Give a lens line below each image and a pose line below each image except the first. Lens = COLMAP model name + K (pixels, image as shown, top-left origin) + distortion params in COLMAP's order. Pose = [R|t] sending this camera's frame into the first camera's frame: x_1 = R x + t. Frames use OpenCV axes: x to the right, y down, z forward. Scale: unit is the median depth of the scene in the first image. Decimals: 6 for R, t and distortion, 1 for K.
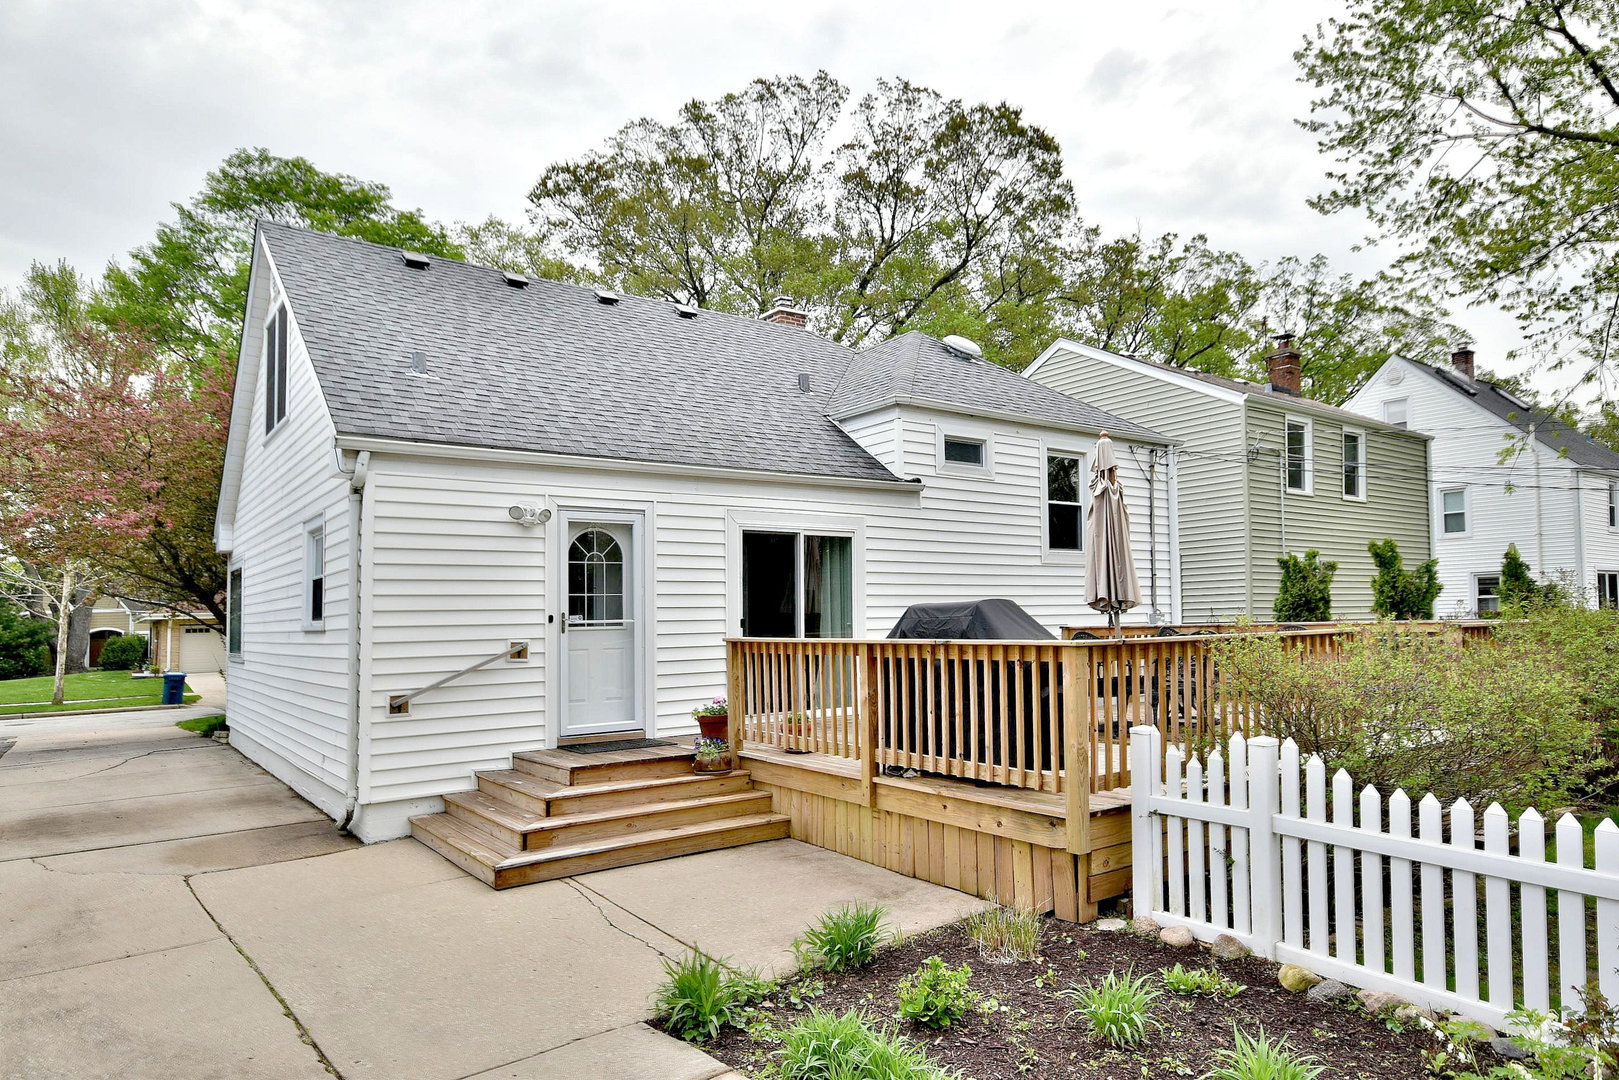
lens RADIAL K [[956.9, 0, 809.5], [0, 956.9, 540.0], [0, 0, 1]] dist [0.003126, 0.000314]
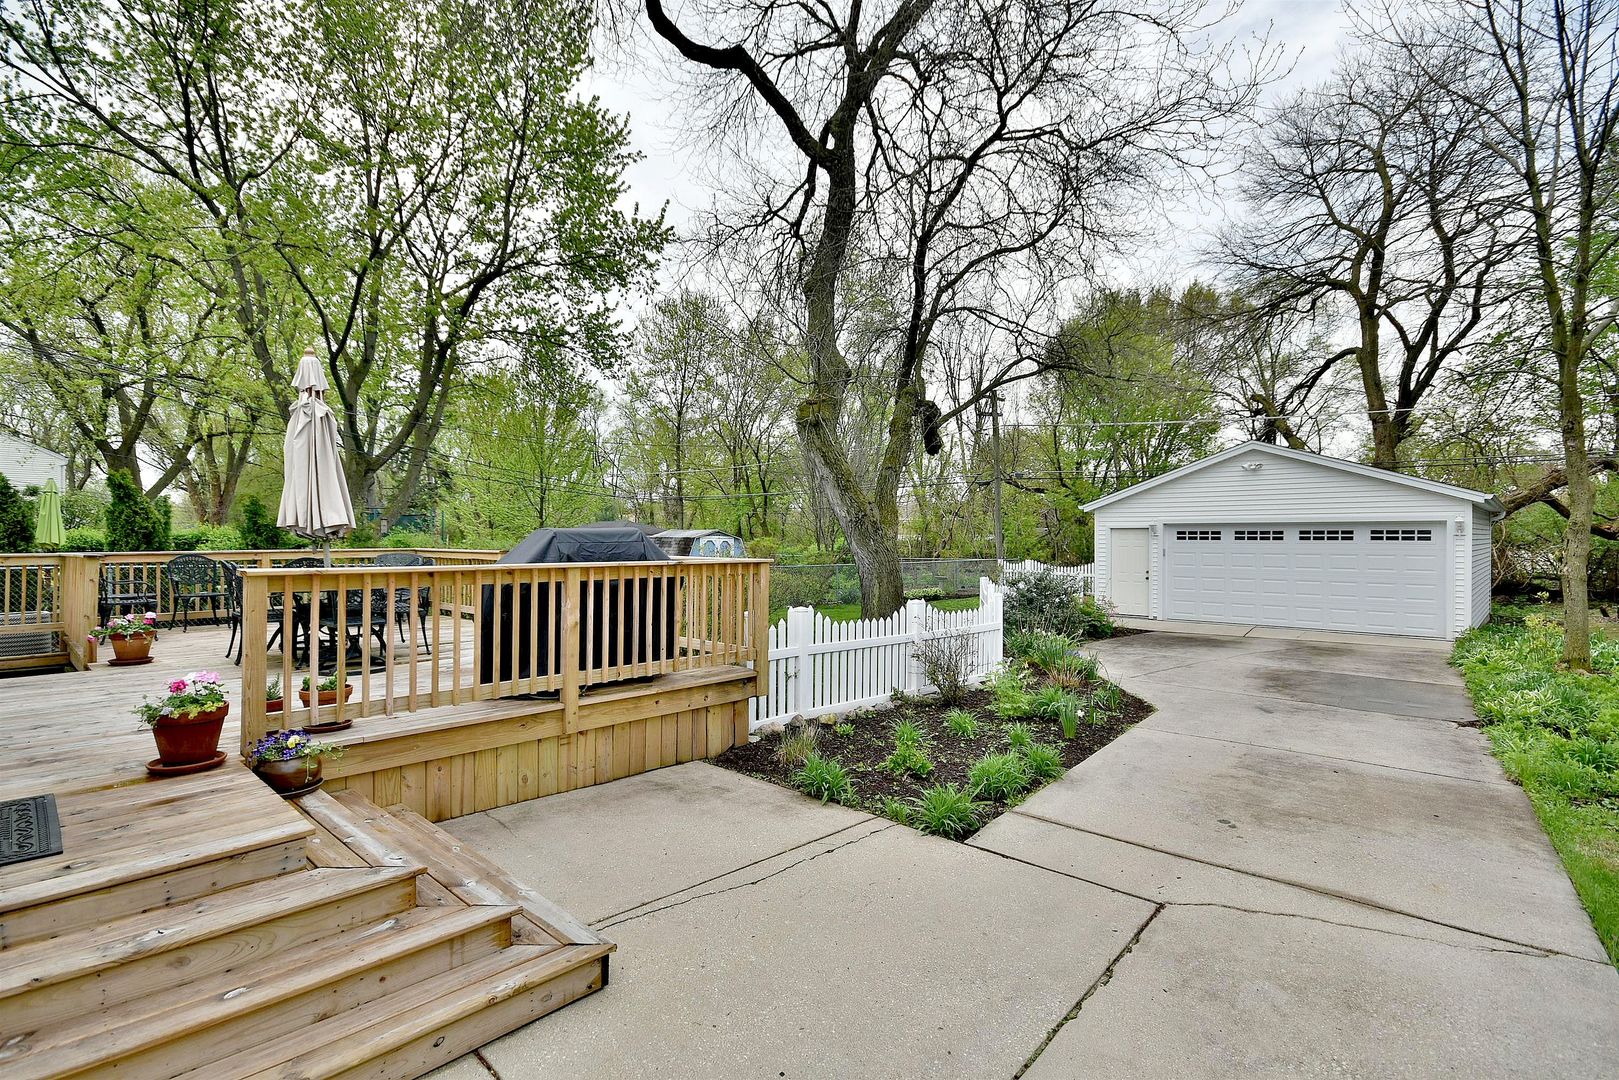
lens RADIAL K [[806.4, 0, 809.5], [0, 806.4, 540.0], [0, 0, 1]] dist [-0.000259, -0.000082]
pose [[-0.183854, 0.014078, 0.982853, -0.875245], [-0.082261, 0.996169, -0.029657, 0.093619], [-0.979505, -0.086303, -0.181992, 1.018277]]
